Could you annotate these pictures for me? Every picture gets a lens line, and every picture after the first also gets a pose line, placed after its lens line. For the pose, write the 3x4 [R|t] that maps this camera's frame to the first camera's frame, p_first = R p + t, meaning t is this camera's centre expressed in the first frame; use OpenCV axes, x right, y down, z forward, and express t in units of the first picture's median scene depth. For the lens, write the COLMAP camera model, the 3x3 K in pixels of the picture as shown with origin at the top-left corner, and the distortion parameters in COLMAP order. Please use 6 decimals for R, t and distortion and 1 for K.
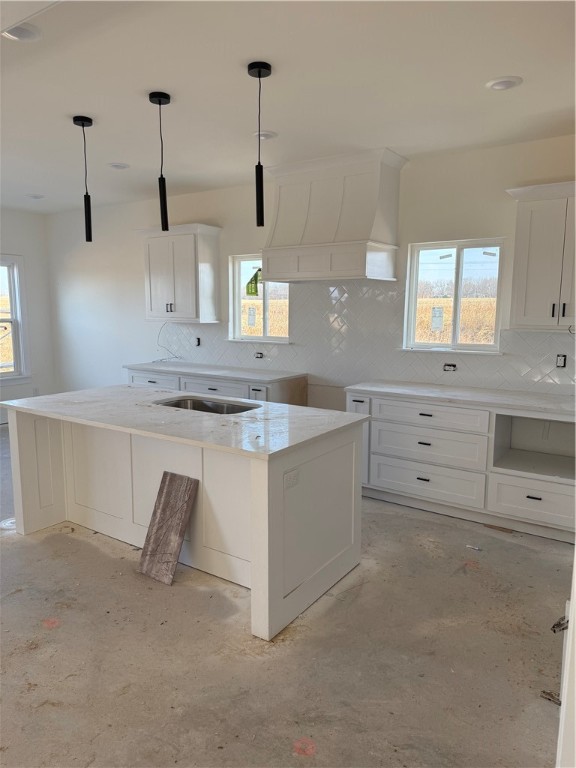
lens RADIAL K [[540.3, 0, 282.9], [0, 540.3, 381.9], [0, 0, 1]] dist [0.057637, -0.042685]
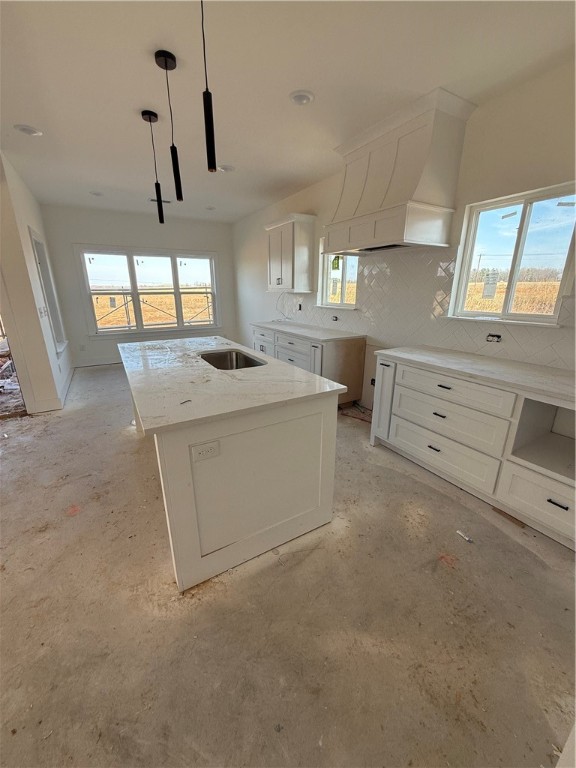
lens RADIAL K [[306.9, 0, 288.6], [0, 306.9, 381.2], [0, 0, 1]] dist [0.003278, 0.002271]
pose [[0.909025, 0.117711, -0.399772, 0.210963], [-0.055601, 0.984960, 0.163589, -0.021043], [0.413016, -0.126479, 0.901898, 0.360673]]
